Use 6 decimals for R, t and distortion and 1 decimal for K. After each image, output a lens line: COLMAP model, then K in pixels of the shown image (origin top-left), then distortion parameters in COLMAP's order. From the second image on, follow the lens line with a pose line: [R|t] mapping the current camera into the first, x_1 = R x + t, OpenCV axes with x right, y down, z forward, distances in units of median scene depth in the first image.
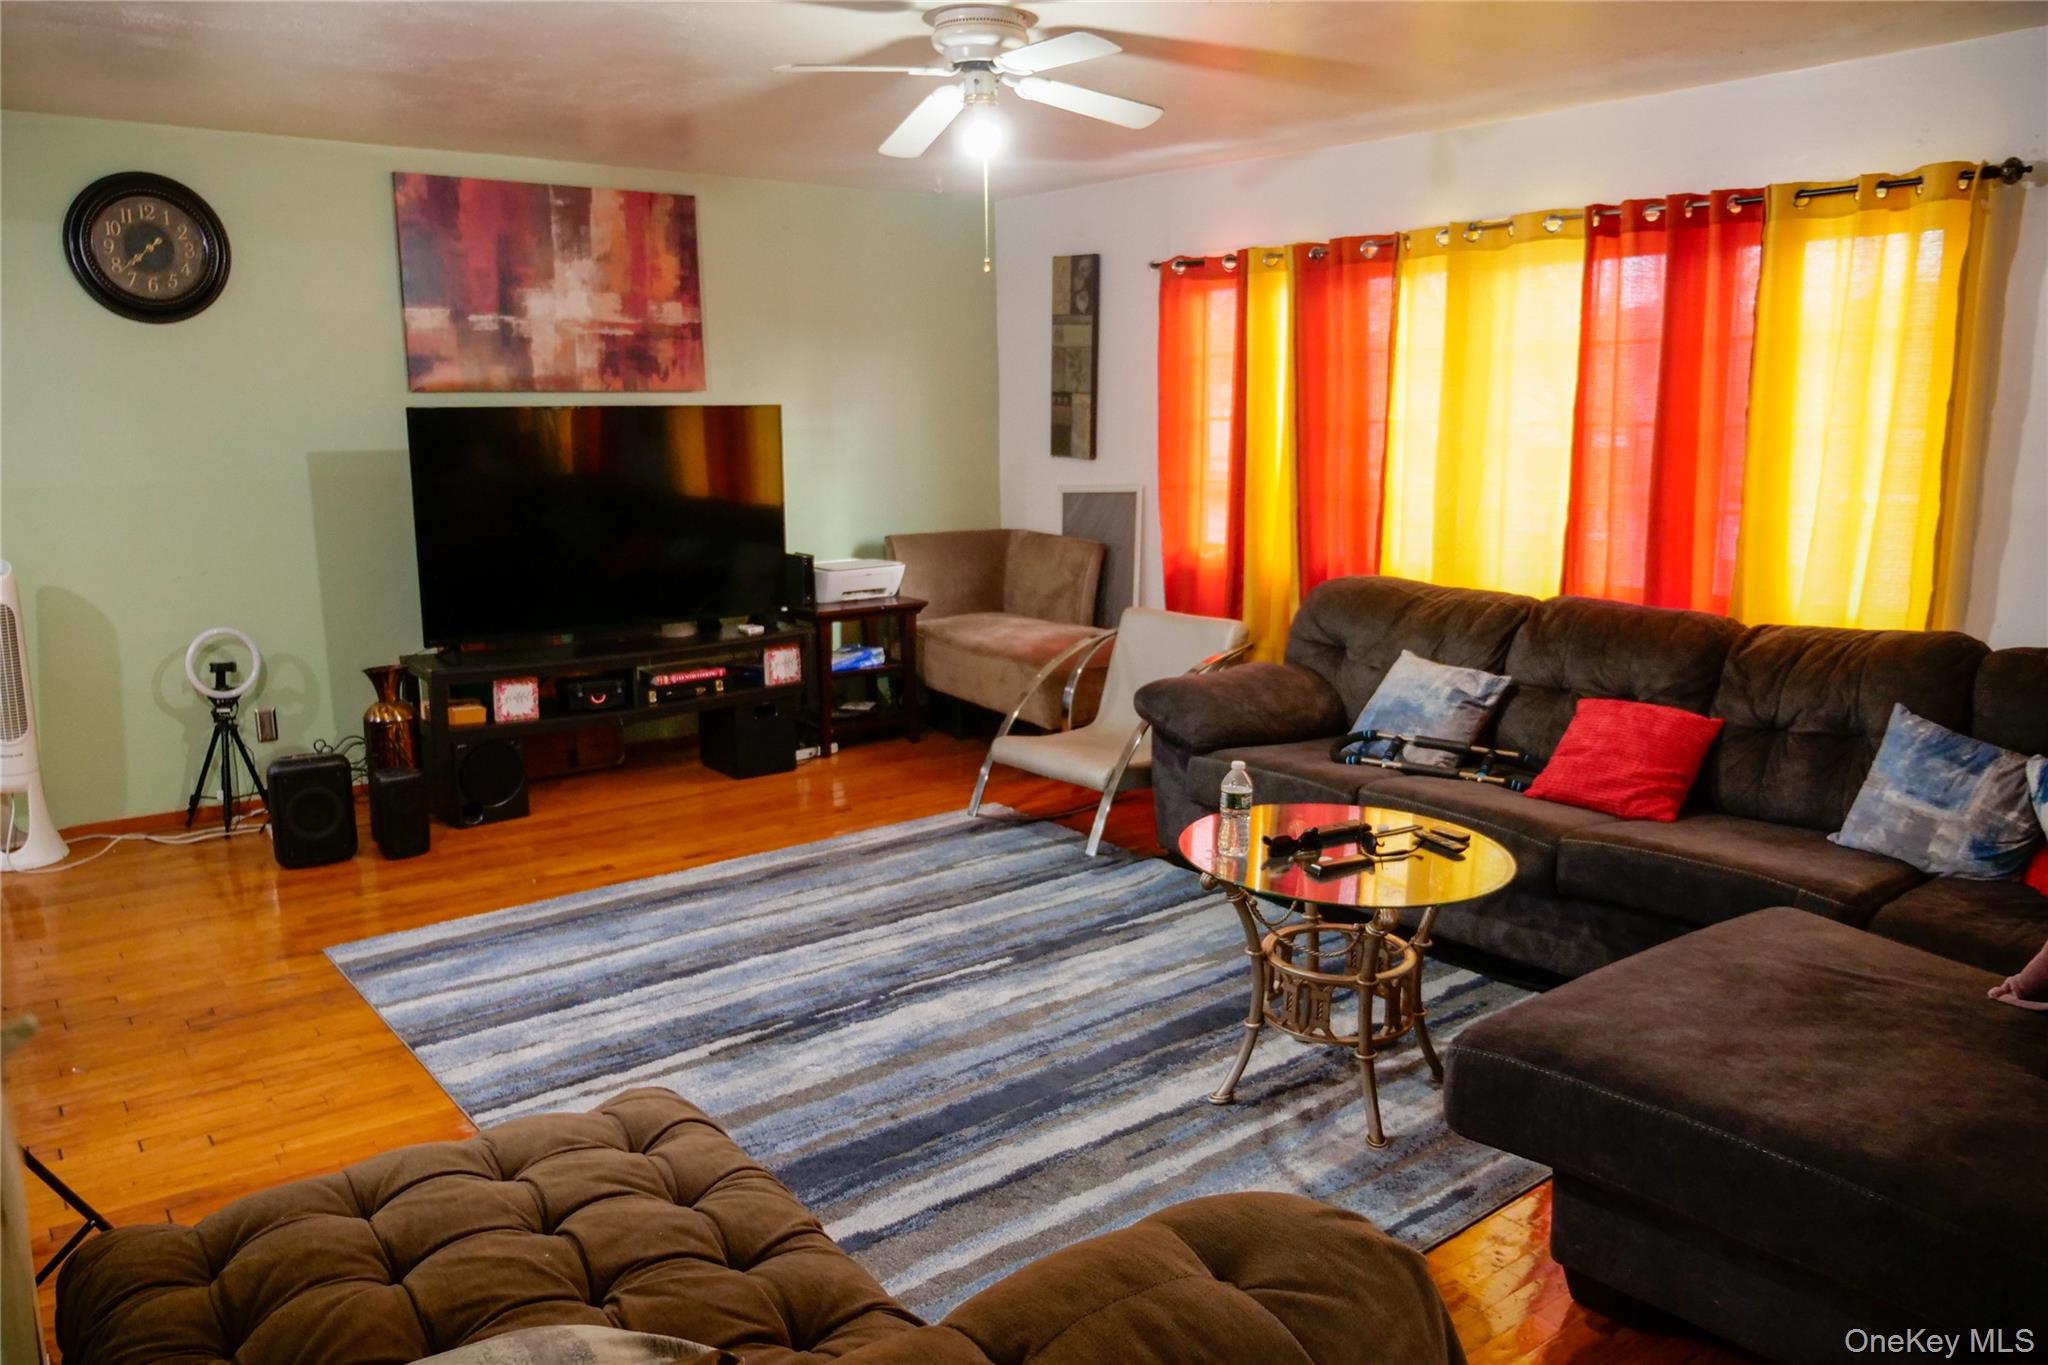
lens RADIAL K [[1463.9, 0, 1024.0], [0, 1463.9, 682.5], [0, 0, 1]] dist [-0.000682, -0.042588]
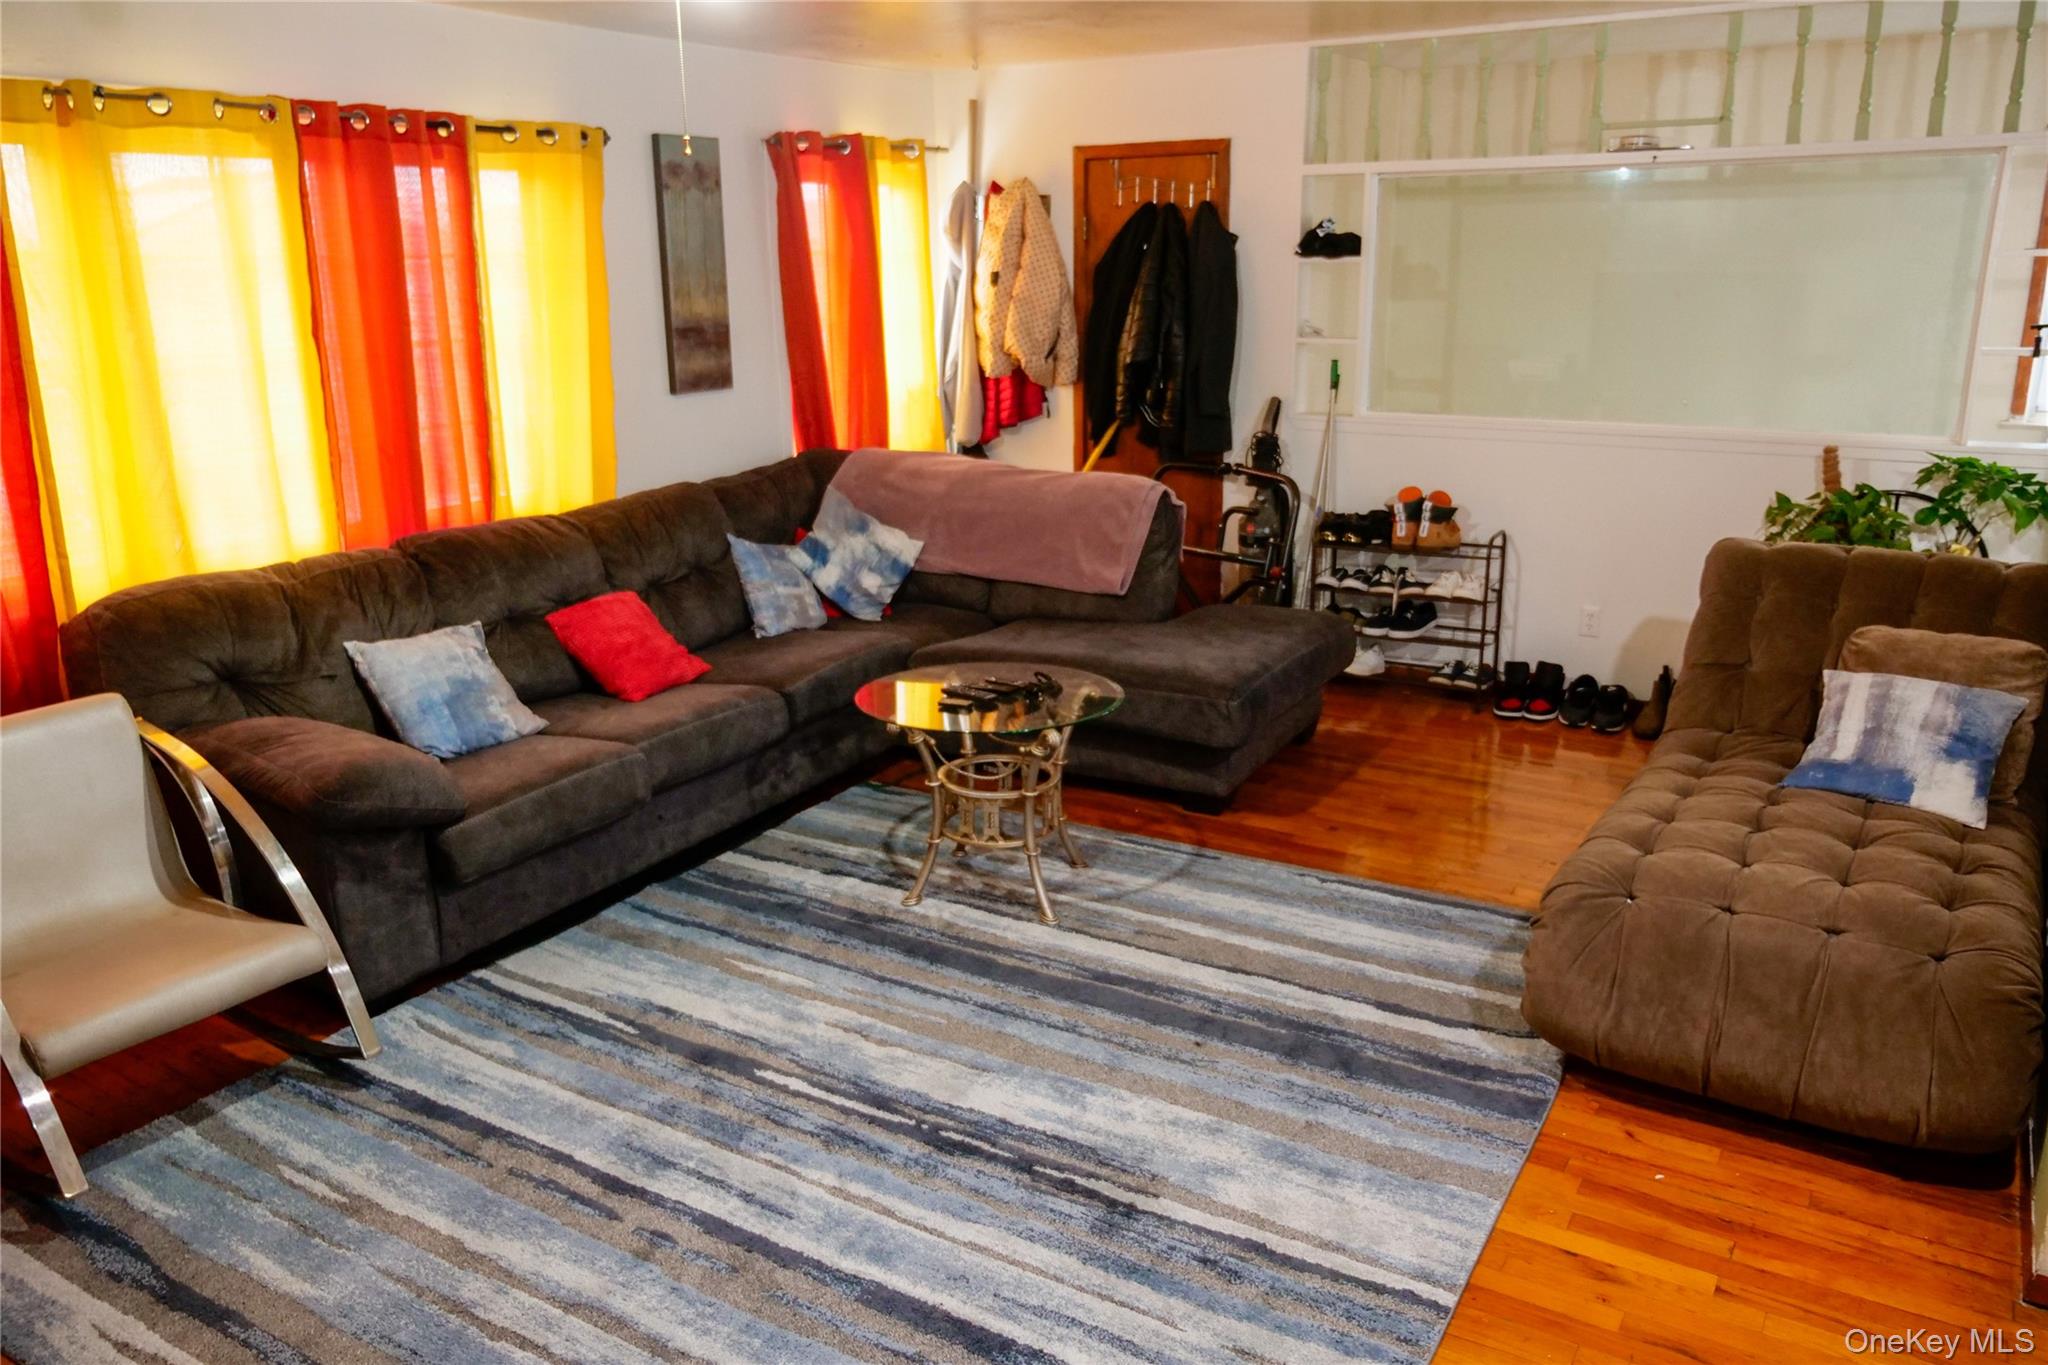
lens RADIAL K [[1463.9, 0, 1024.0], [0, 1463.9, 682.5], [0, 0, 1]] dist [-0.000682, -0.042588]
pose [[-0.354480, -0.231427, 0.905972, -0.665328], [0.202324, 0.926952, 0.315950, -0.197662], [-0.912912, 0.295298, -0.281763, 0.993382]]
